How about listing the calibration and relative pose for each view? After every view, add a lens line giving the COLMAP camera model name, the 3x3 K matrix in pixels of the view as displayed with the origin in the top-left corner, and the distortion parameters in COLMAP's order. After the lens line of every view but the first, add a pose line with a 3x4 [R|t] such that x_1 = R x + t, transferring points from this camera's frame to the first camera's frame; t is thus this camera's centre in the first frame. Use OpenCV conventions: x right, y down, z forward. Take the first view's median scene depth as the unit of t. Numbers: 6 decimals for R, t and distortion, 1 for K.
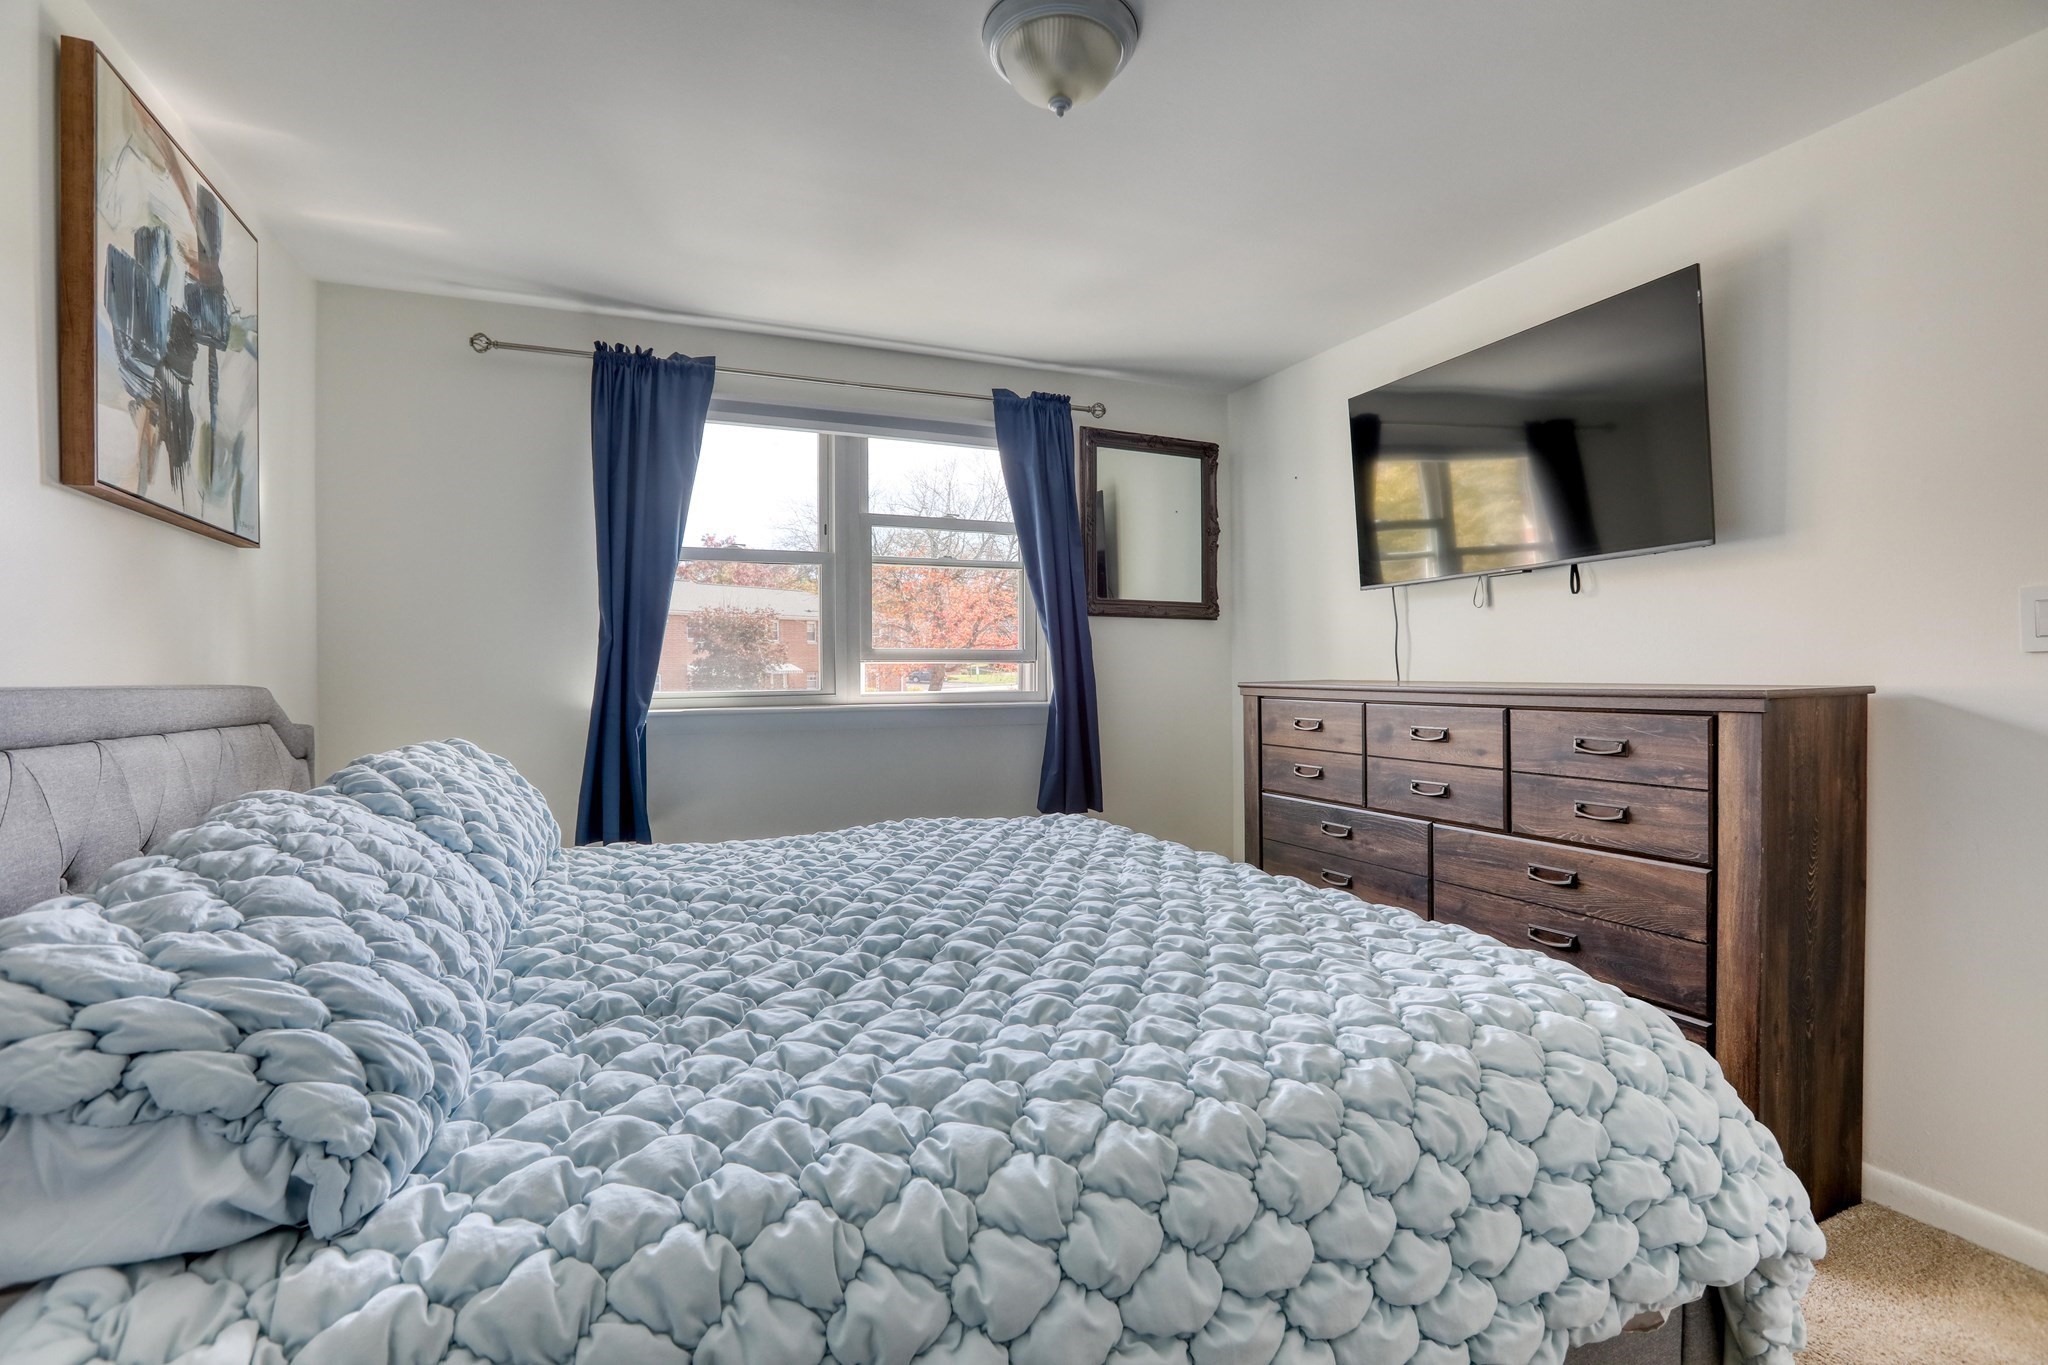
lens RADIAL K [[965.8, 0, 1014.3], [0, 965.8, 685.1], [0, 0, 1]] dist [-0.060209, 0.024755]
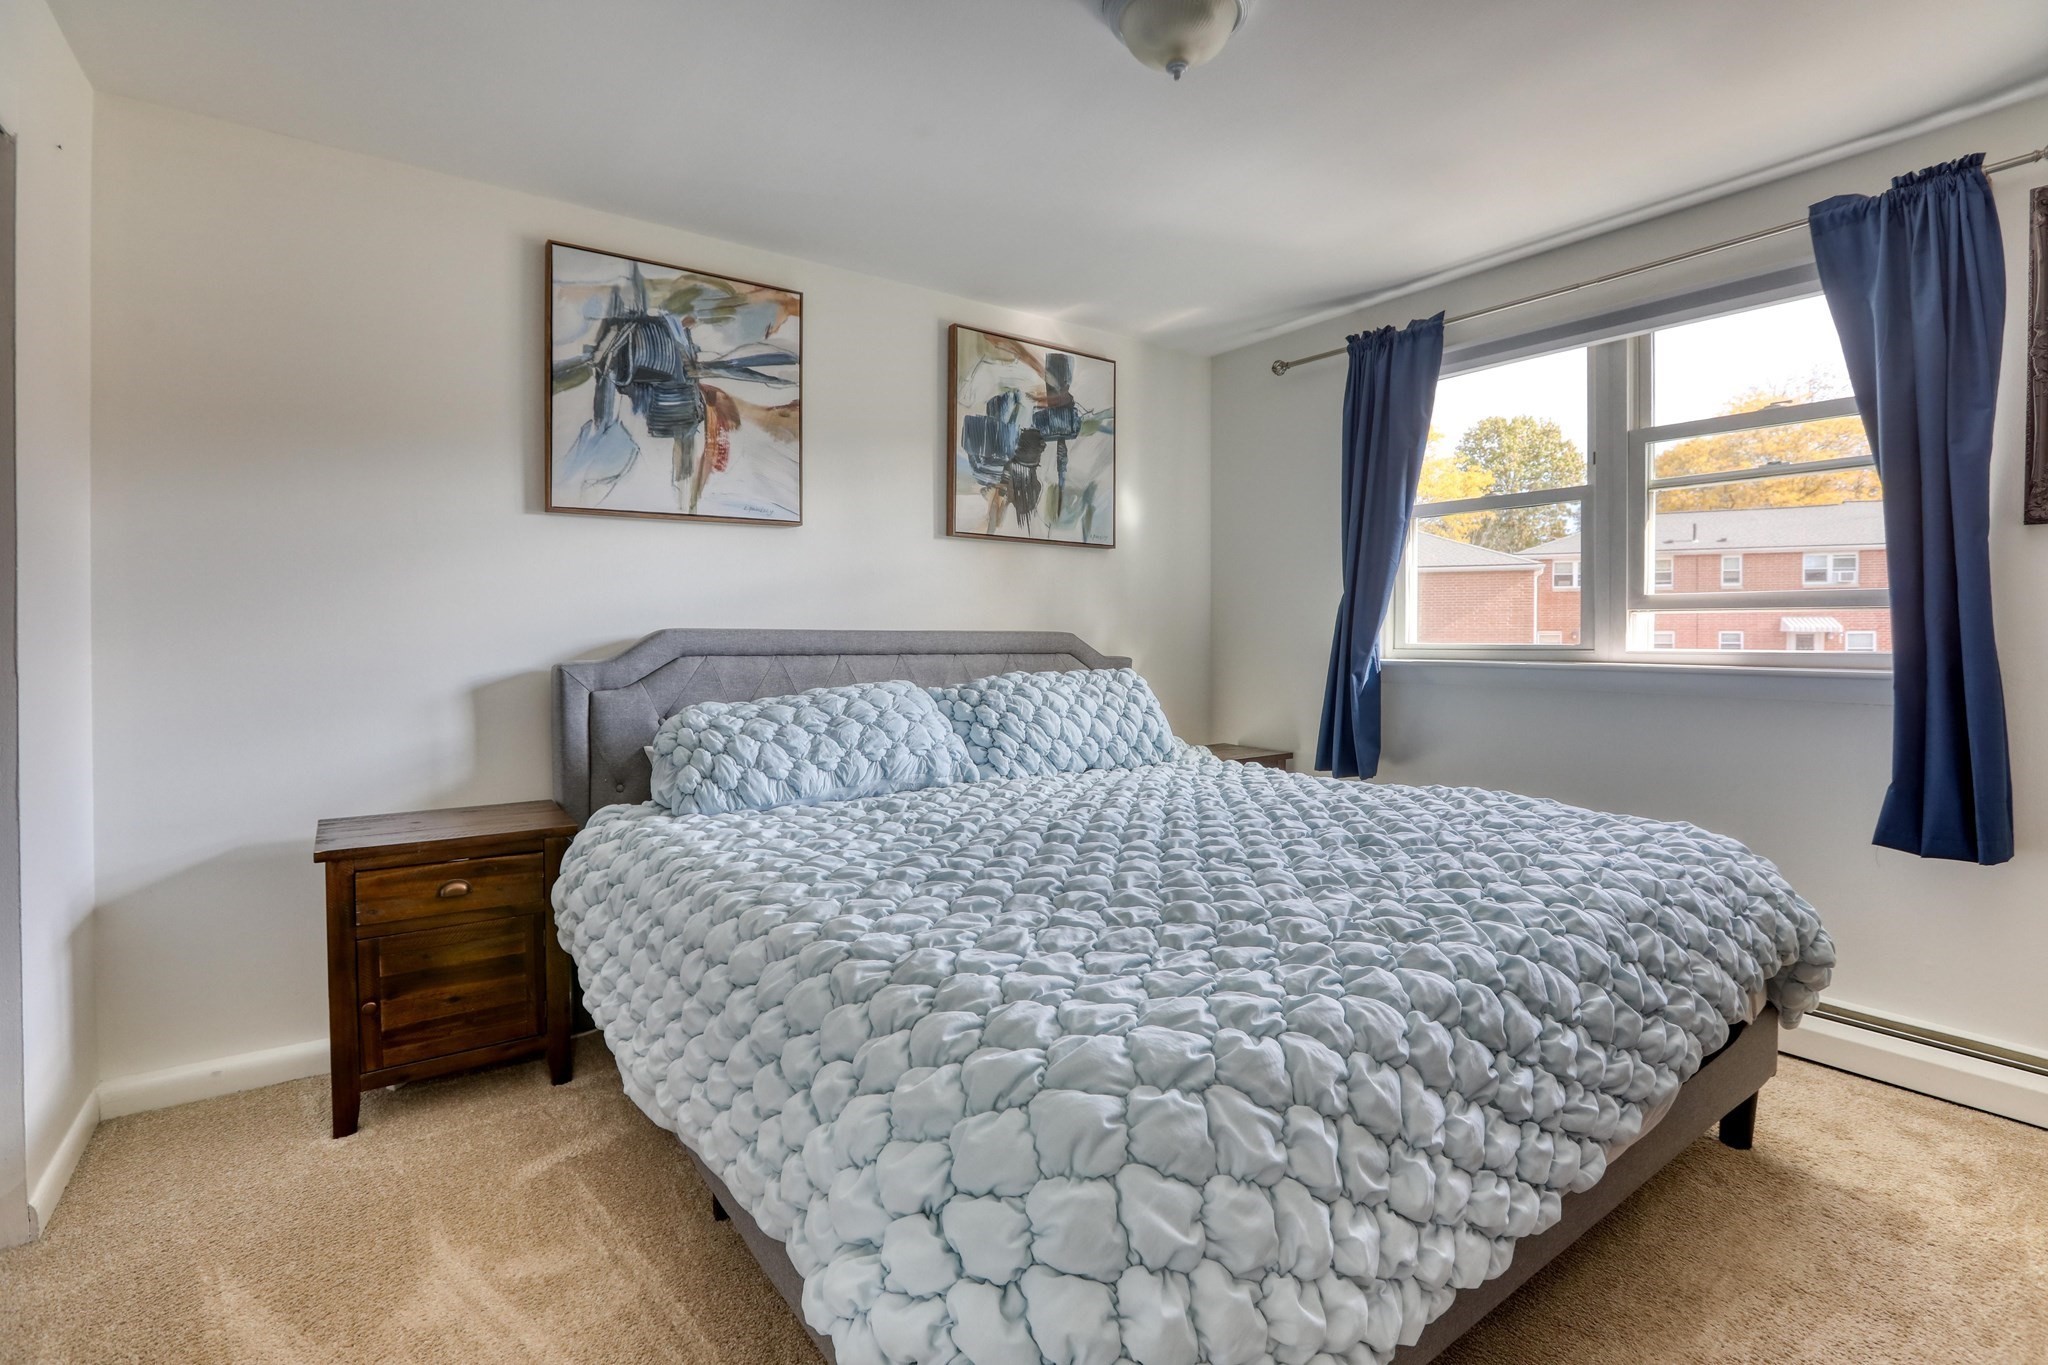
lens RADIAL K [[965.8, 0, 1014.3], [0, 965.8, 685.1], [0, 0, 1]] dist [-0.060209, 0.024755]
pose [[0.195555, 0.056150, -0.979084, 0.651644], [-0.012592, 0.998421, 0.054744, 0.002355], [0.980612, 0.001624, 0.195953, 0.385898]]
